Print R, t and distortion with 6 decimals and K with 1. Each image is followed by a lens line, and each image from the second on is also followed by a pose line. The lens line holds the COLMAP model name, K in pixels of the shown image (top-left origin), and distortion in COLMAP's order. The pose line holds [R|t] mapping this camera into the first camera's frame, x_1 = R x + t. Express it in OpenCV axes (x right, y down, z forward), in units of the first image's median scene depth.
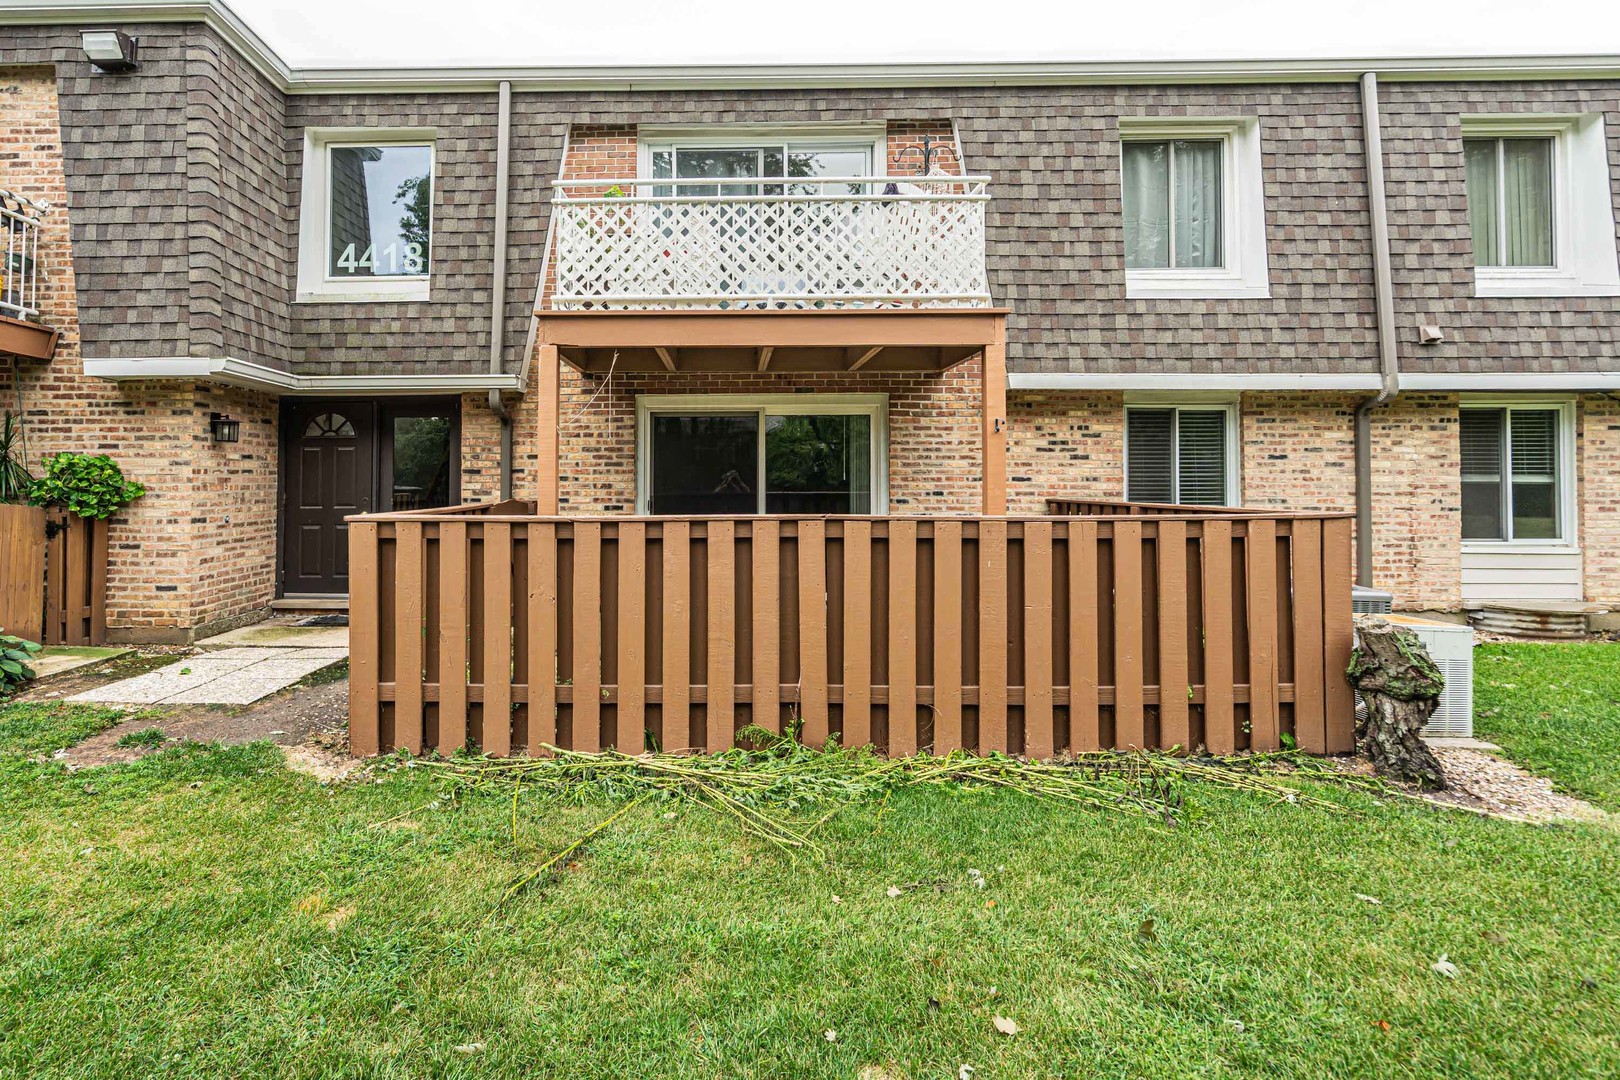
lens RADIAL K [[819.4, 0, 834.4], [0, 819.4, 473.0], [0, 0, 1]] dist [-0.002417, 0.001052]
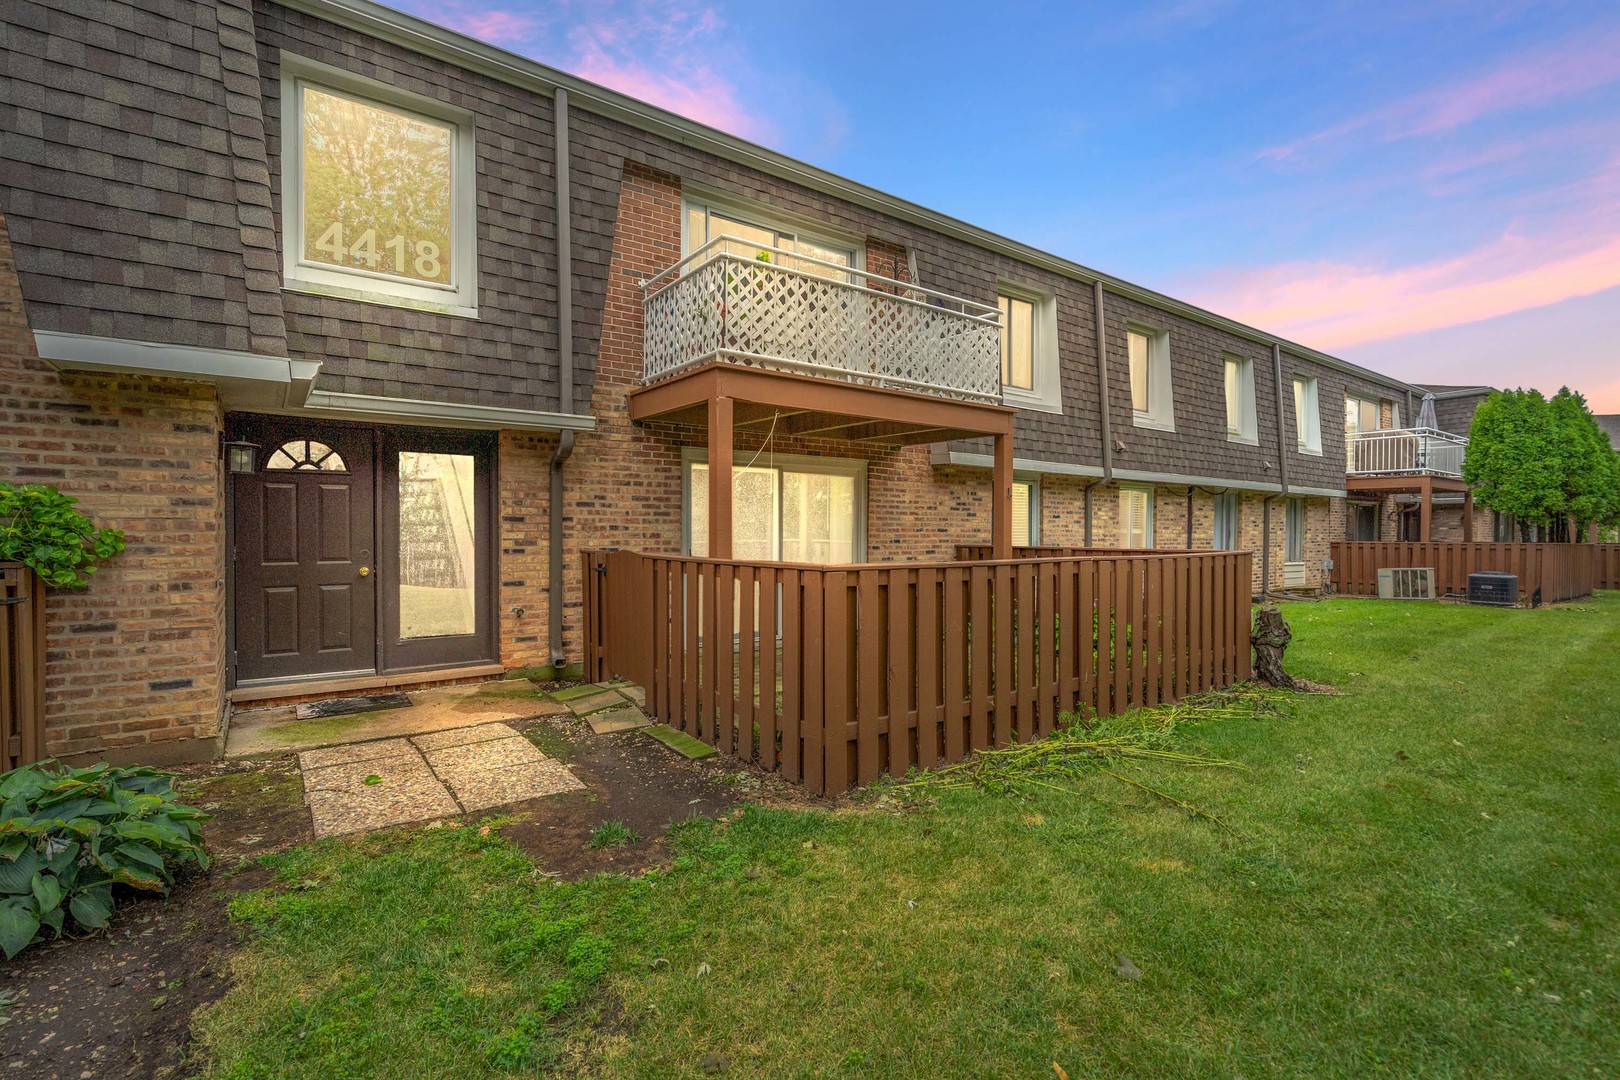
lens RADIAL K [[740.3, 0, 804.6], [0, 740.3, 548.5], [0, 0, 1]] dist [0.000181, -0.000252]
pose [[0.792296, -0.010650, 0.610044, -0.703291], [-0.010935, 0.999439, 0.031650, 0.001364], [-0.610039, -0.031747, 0.791735, 0.173169]]
